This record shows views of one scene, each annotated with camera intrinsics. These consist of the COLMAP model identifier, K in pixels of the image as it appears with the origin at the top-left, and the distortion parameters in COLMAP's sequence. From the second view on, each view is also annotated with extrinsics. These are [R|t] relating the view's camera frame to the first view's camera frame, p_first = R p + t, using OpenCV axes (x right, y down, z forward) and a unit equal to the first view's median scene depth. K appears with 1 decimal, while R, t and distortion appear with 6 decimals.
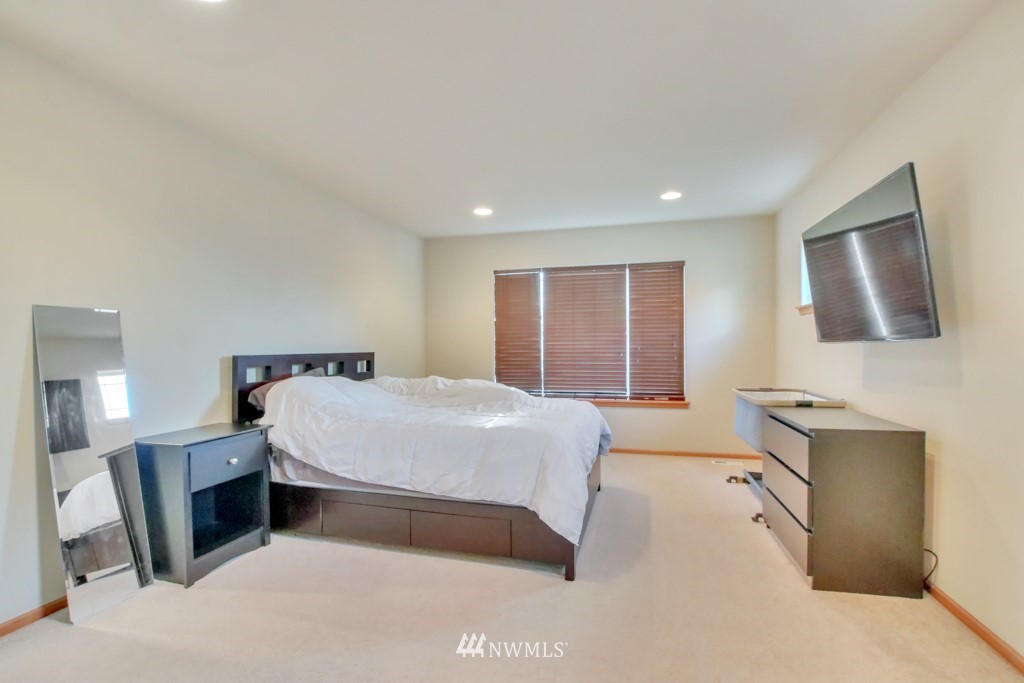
lens RADIAL K [[474.8, 0, 512.1], [0, 474.8, 348.1], [0, 0, 1]] dist [-0.026310, 0.002001]
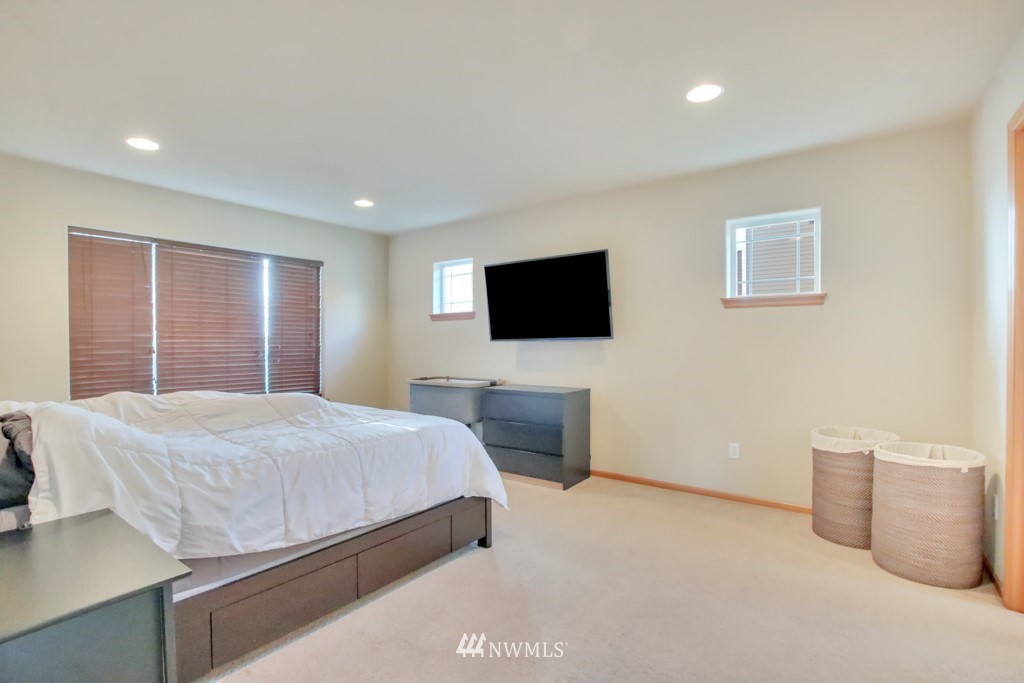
lens RADIAL K [[474.8, 0, 511.4], [0, 474.8, 342.8], [0, 0, 1]] dist [-0.026310, 0.002001]
pose [[0.370773, 0.002686, 0.928720, -0.421243], [0.005743, 0.999970, -0.005185, -0.000411], [-0.928706, 0.007256, 0.370746, 0.235211]]
